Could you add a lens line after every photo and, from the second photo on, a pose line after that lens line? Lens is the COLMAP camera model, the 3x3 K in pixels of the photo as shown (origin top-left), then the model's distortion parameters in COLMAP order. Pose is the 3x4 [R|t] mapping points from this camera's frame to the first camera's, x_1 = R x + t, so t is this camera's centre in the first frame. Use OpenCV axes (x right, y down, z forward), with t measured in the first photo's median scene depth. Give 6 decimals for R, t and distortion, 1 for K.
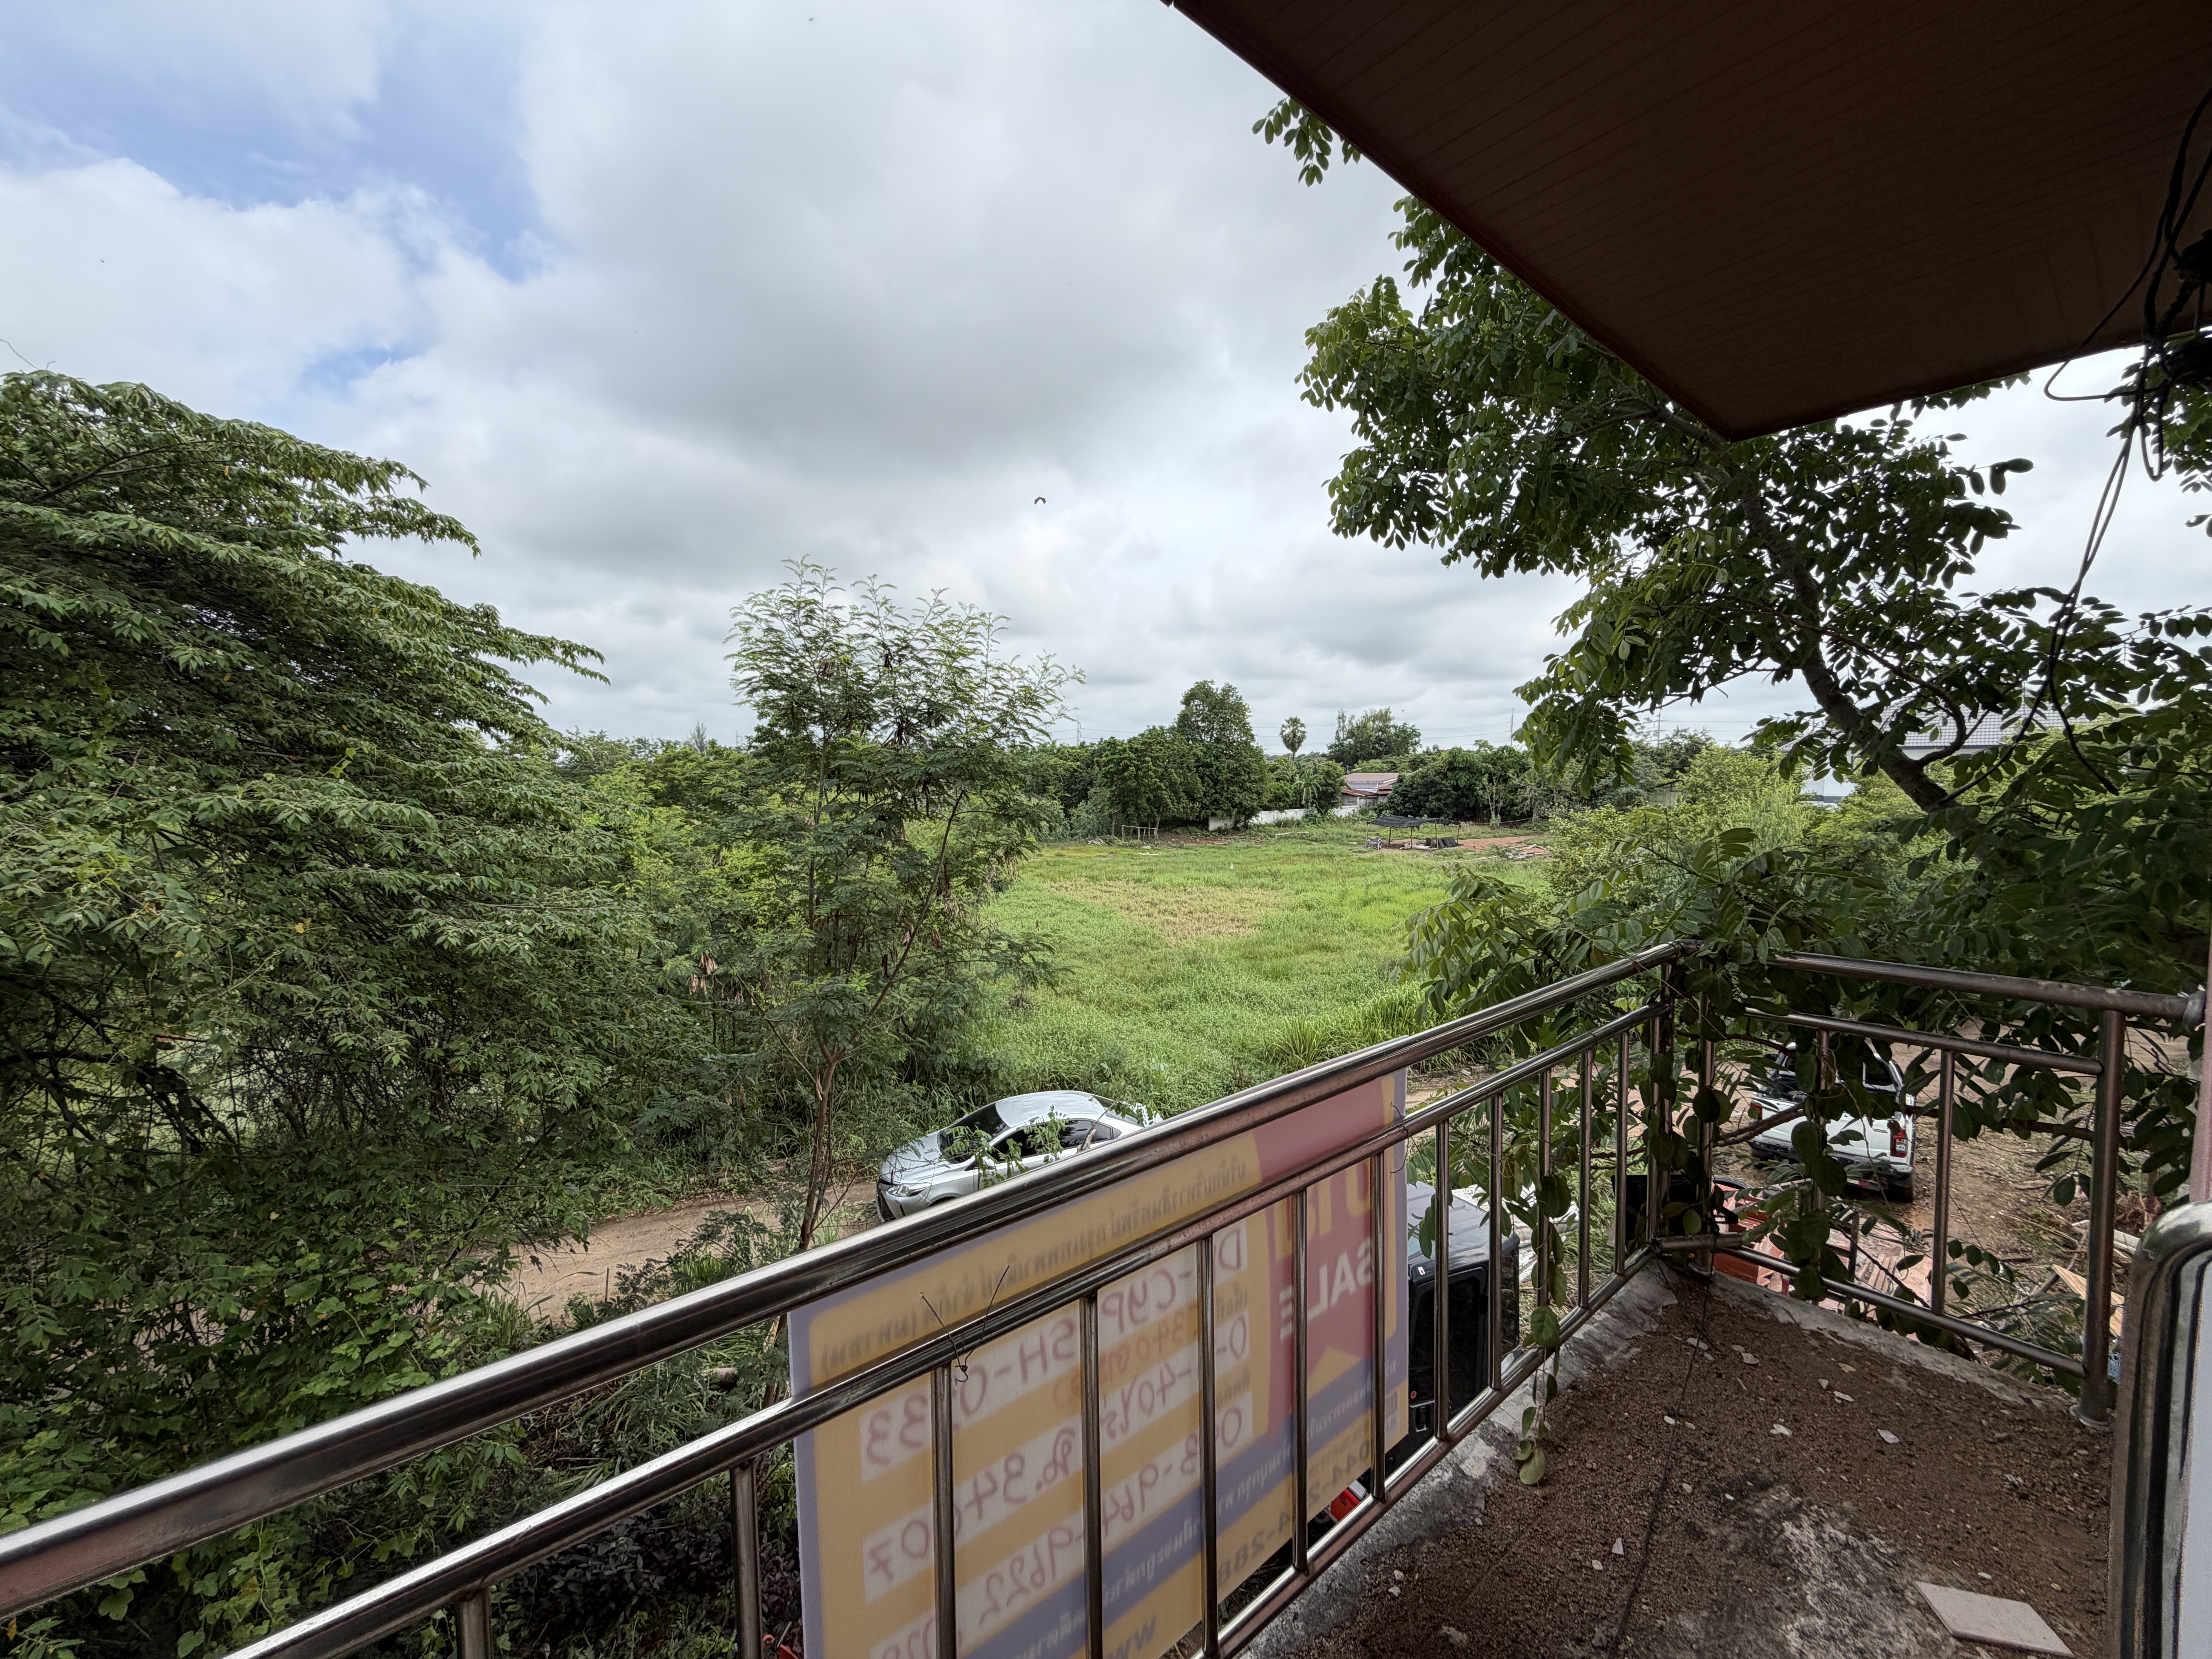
lens RADIAL K [[880.8, 0, 1102.0], [0, 880.8, 829.7], [0, 0, 1]] dist [-0.000087, 0.000334]
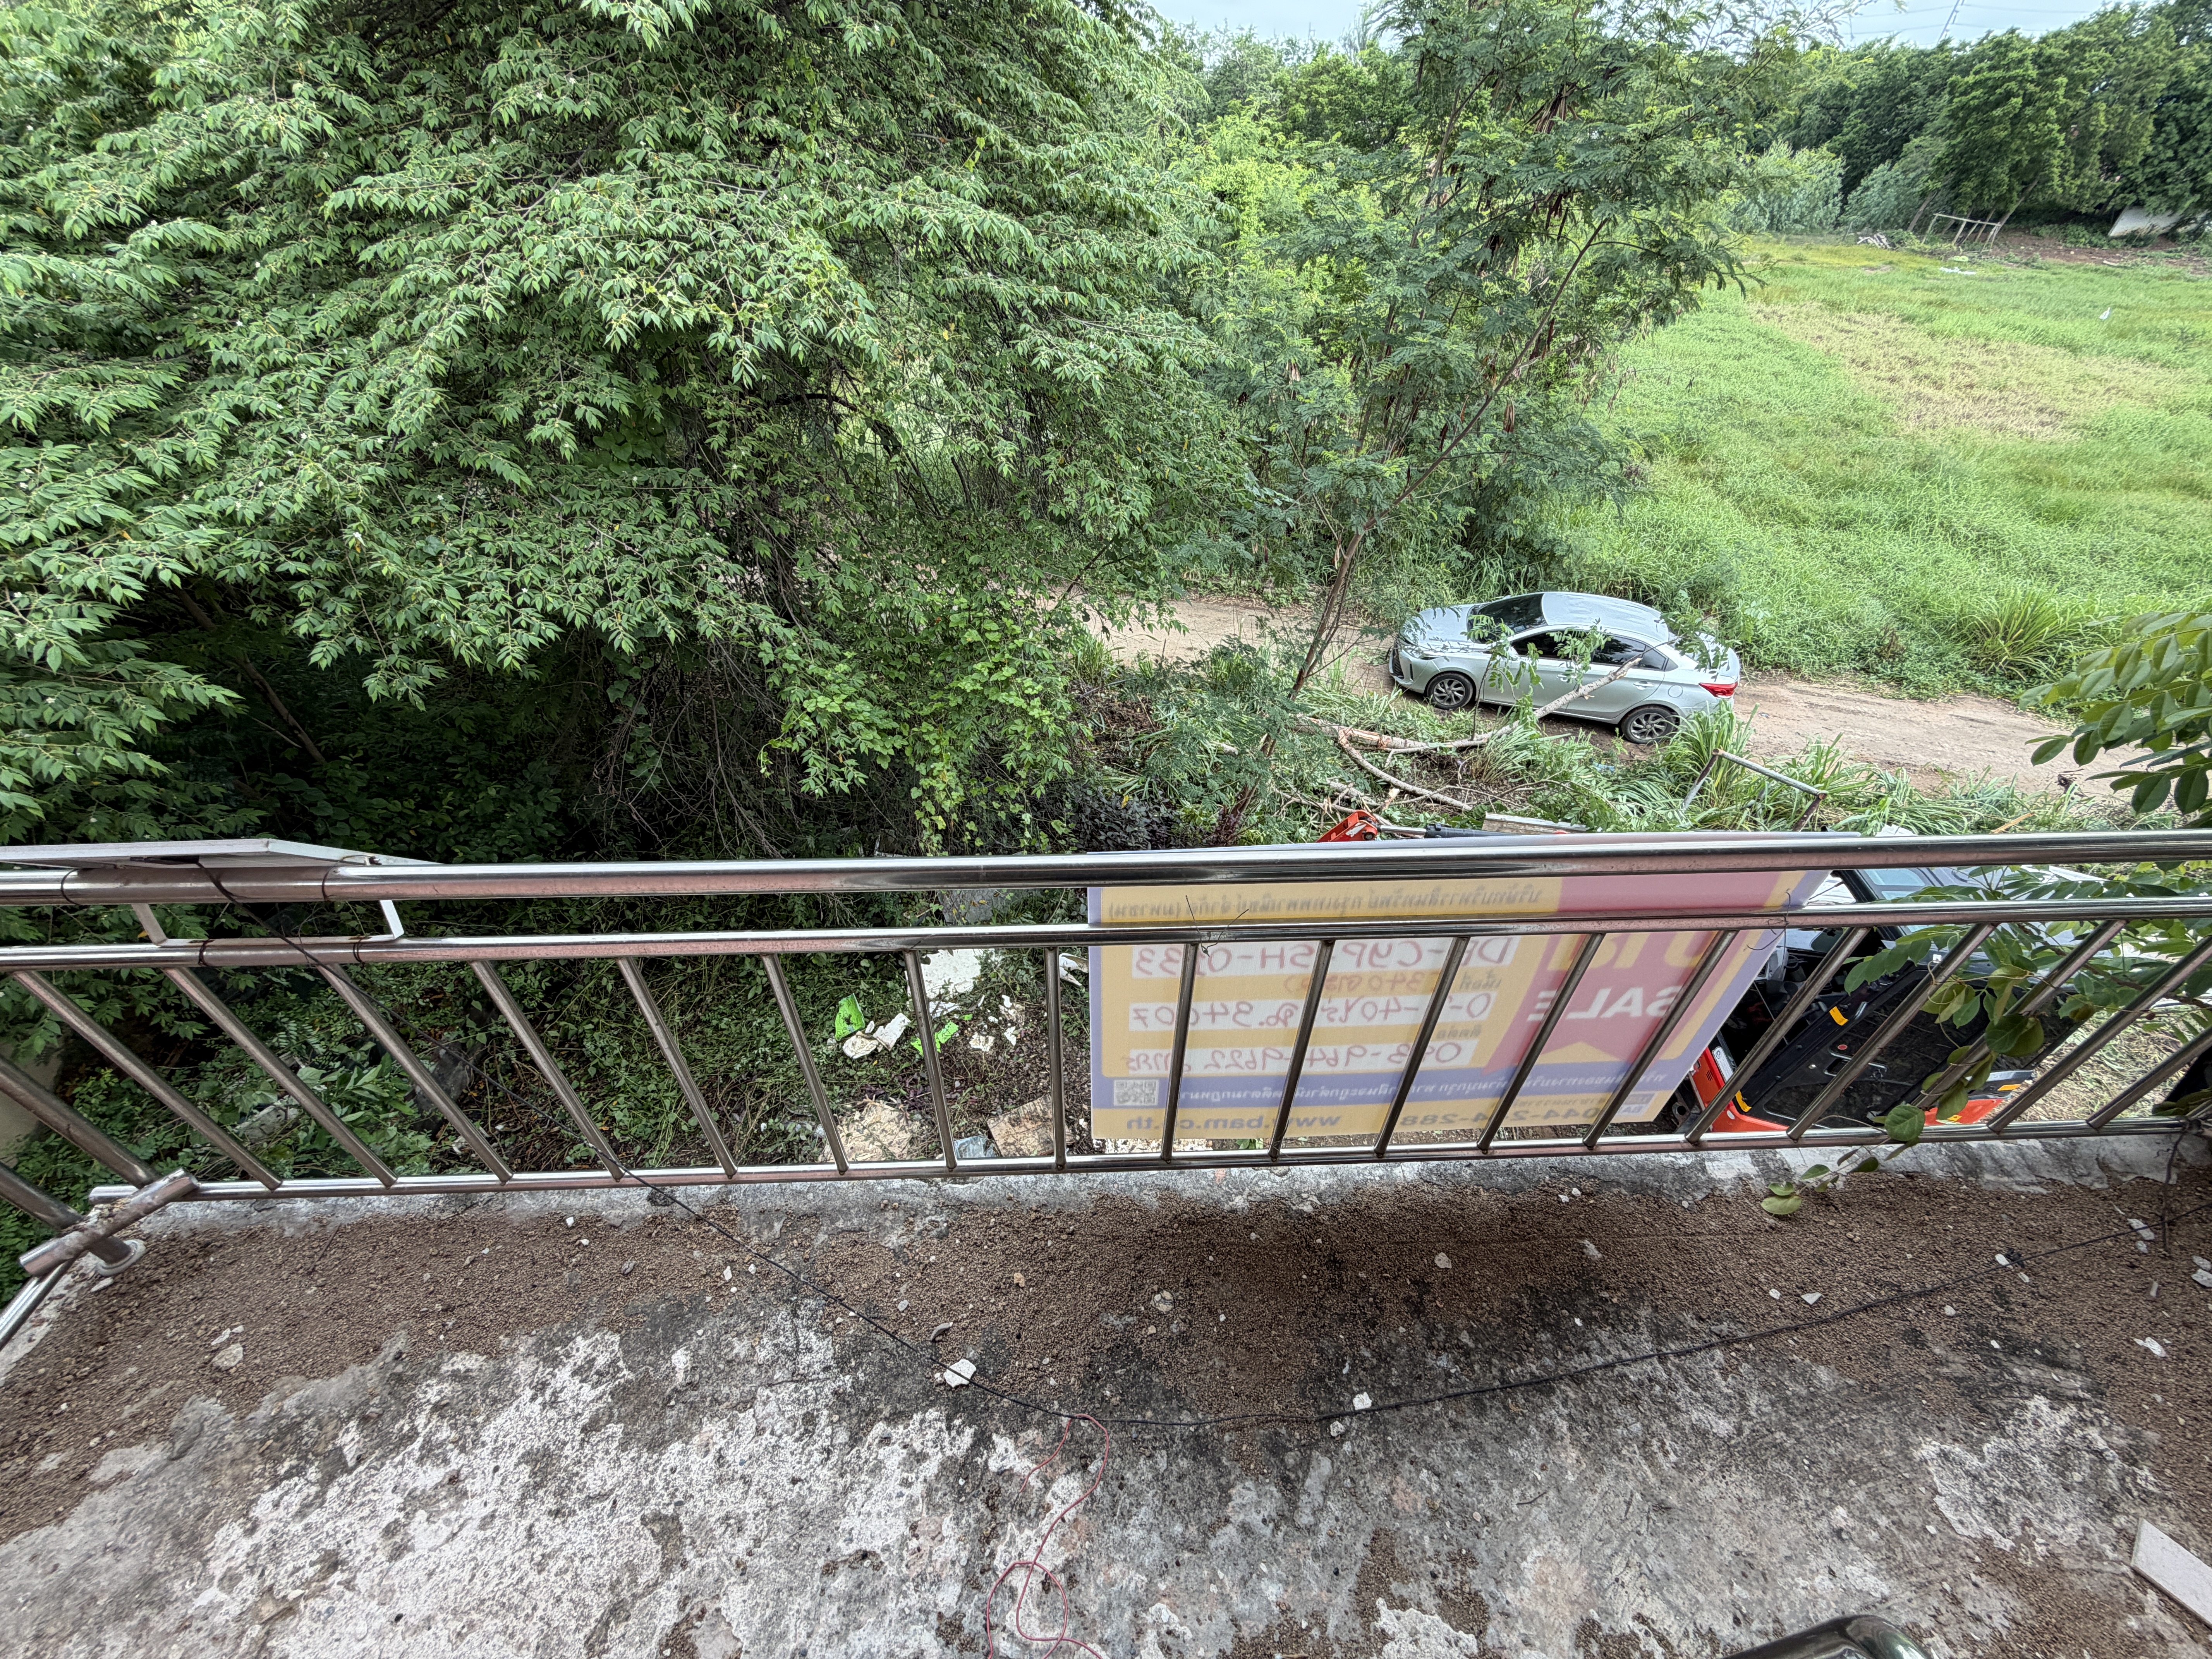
lens RADIAL K [[880.8, 0, 1105.4], [0, 880.8, 830.6], [0, 0, 1]] dist [-0.000087, 0.000334]
pose [[0.799473, 0.405355, -0.443317, 0.060252], [-0.059720, 0.787976, 0.612803, -0.088344], [0.597726, -0.463445, 0.654173, 0.025403]]
